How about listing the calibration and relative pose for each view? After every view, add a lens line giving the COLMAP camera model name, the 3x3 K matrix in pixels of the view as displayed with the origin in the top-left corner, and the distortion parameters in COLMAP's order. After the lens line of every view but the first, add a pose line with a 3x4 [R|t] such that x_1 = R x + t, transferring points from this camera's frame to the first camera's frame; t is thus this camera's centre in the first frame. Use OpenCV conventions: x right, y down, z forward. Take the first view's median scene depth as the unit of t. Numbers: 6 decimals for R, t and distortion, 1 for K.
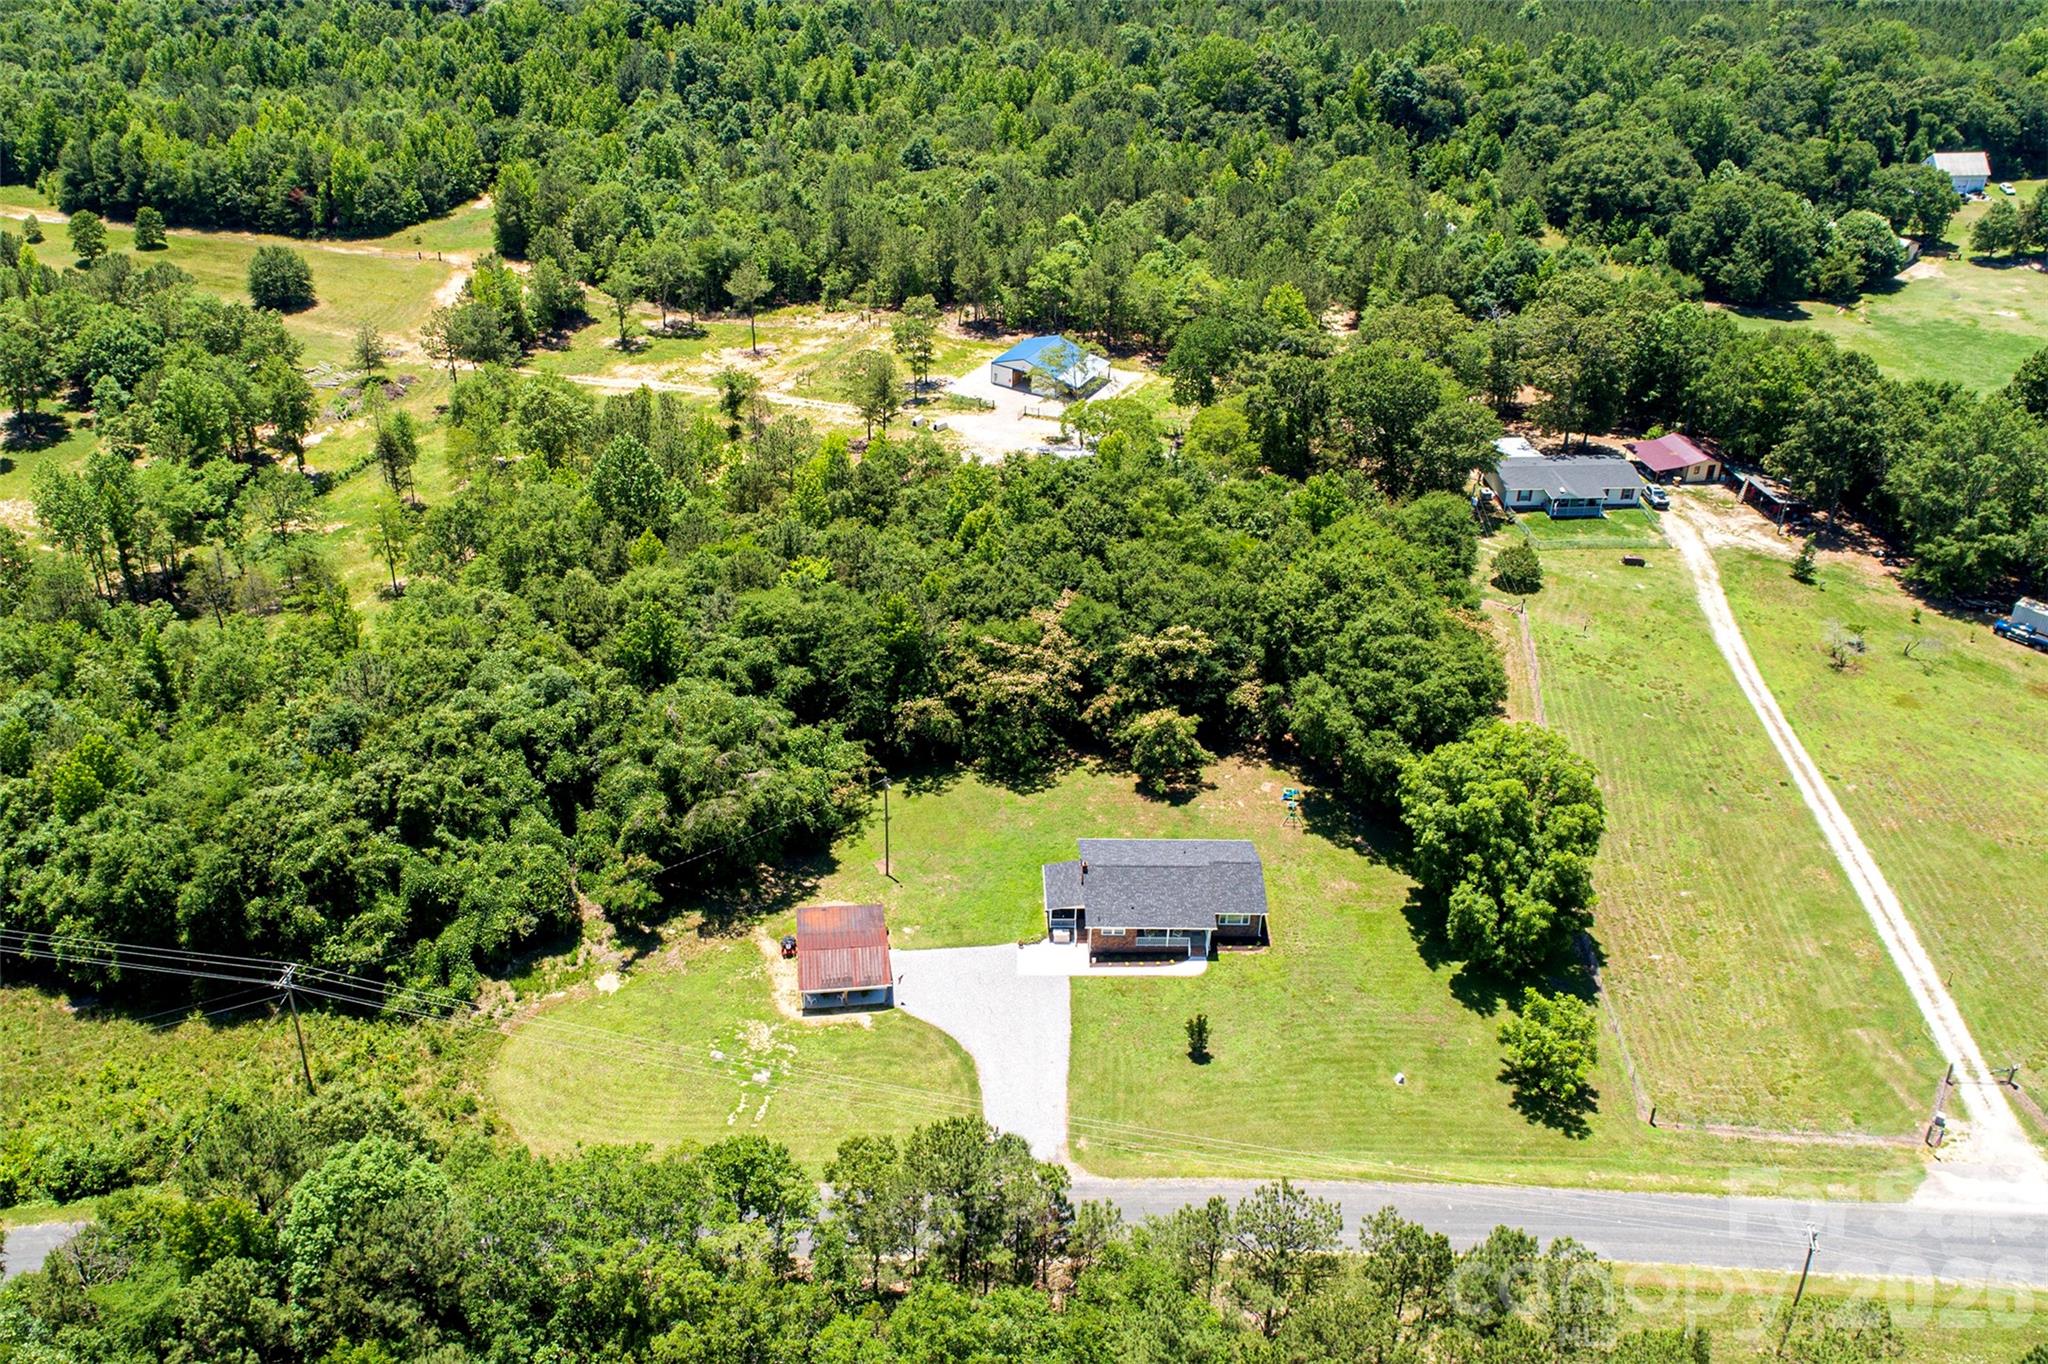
lens RADIAL K [[1427.2, 0, 1025.6], [0, 1427.2, 679.4], [0, 0, 1]] dist [0.005086, 0.000624]
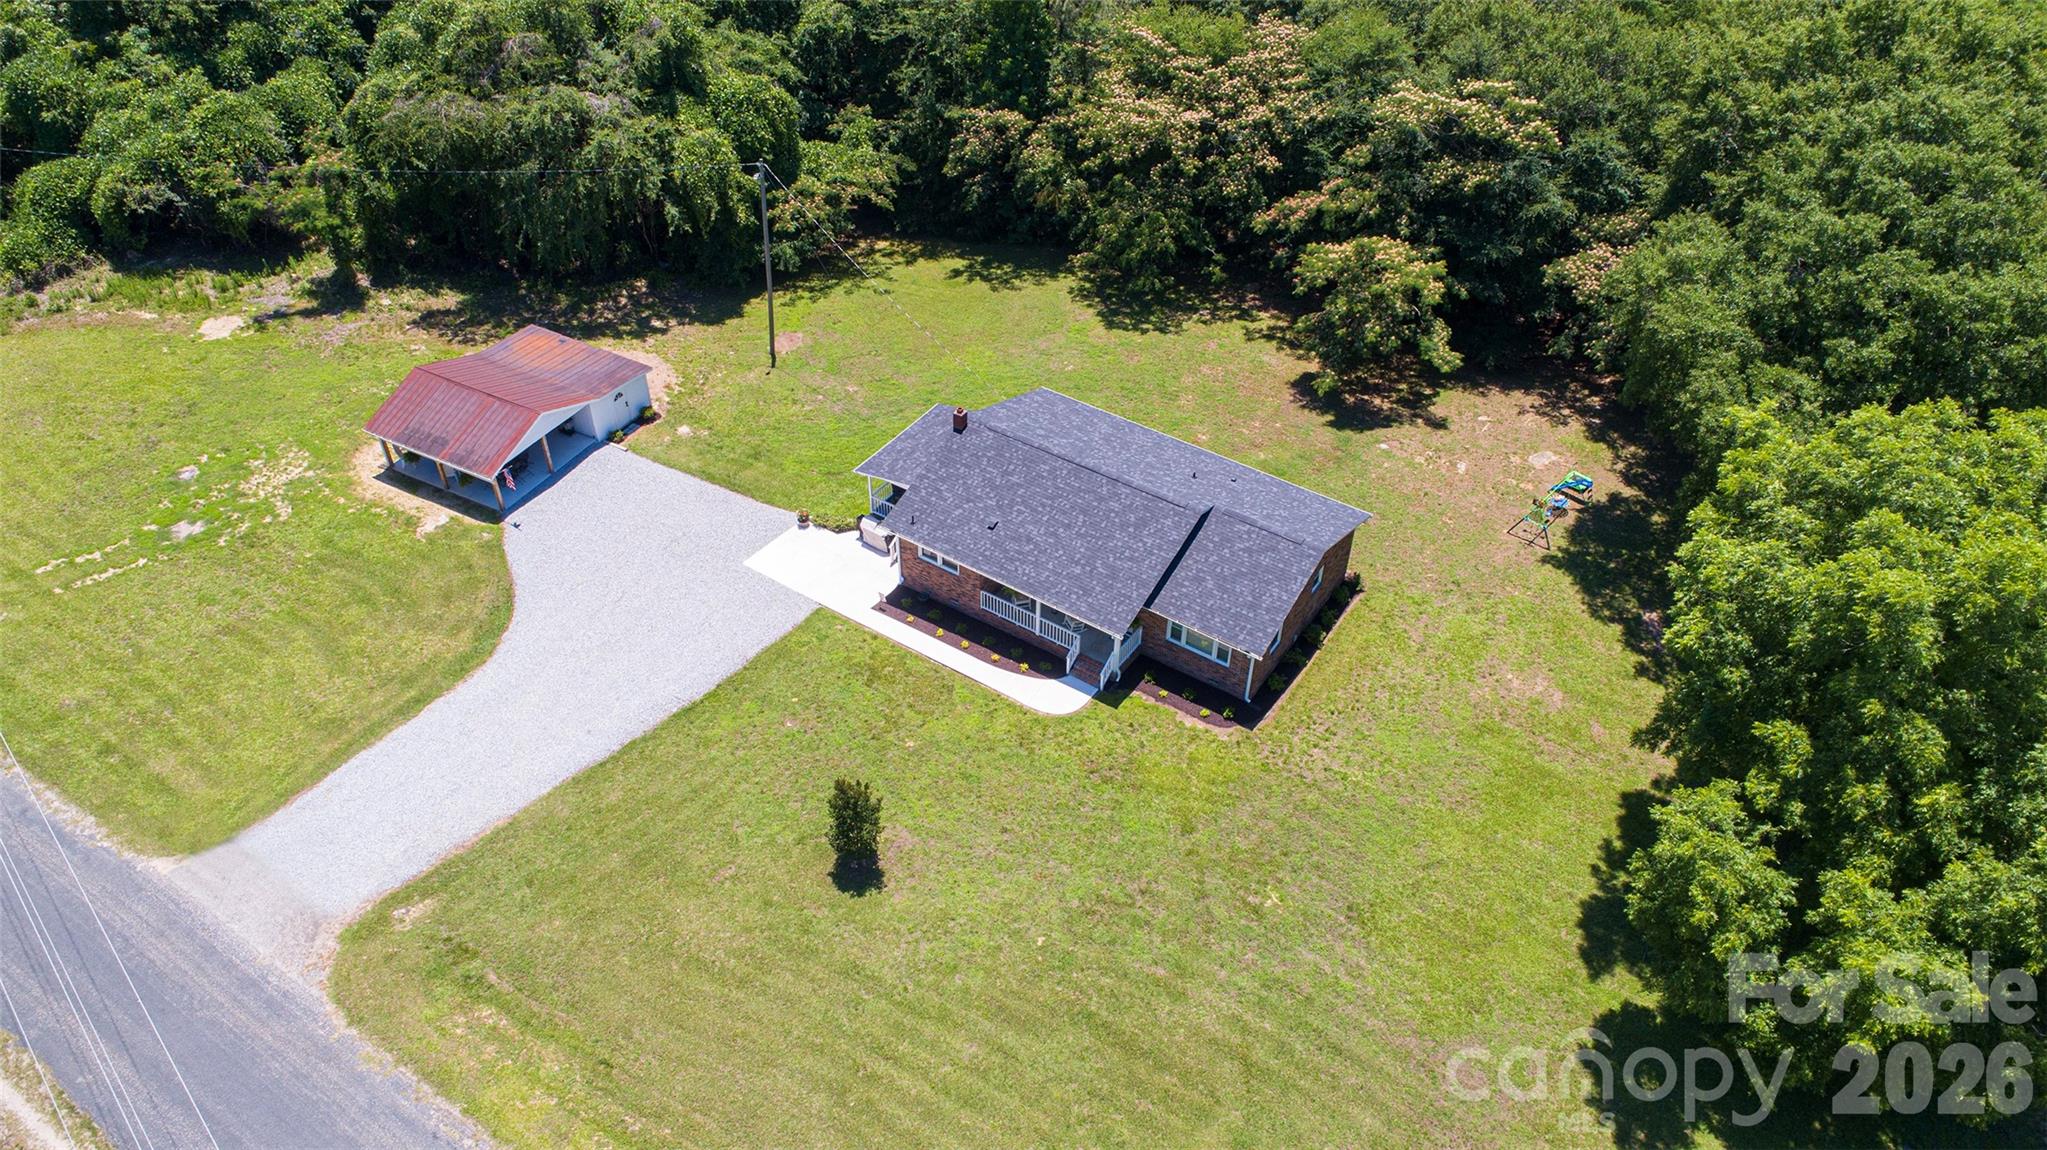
lens RADIAL K [[1313.2, 0, 1020.2], [0, 1313.2, 576.6], [0, 0, 1]] dist [0.000380, -0.000926]
pose [[0.824502, 0.373679, -0.424924, 0.269102], [-0.294646, 0.924615, 0.241391, 0.067983], [0.483094, -0.073825, 0.872451, 0.627136]]
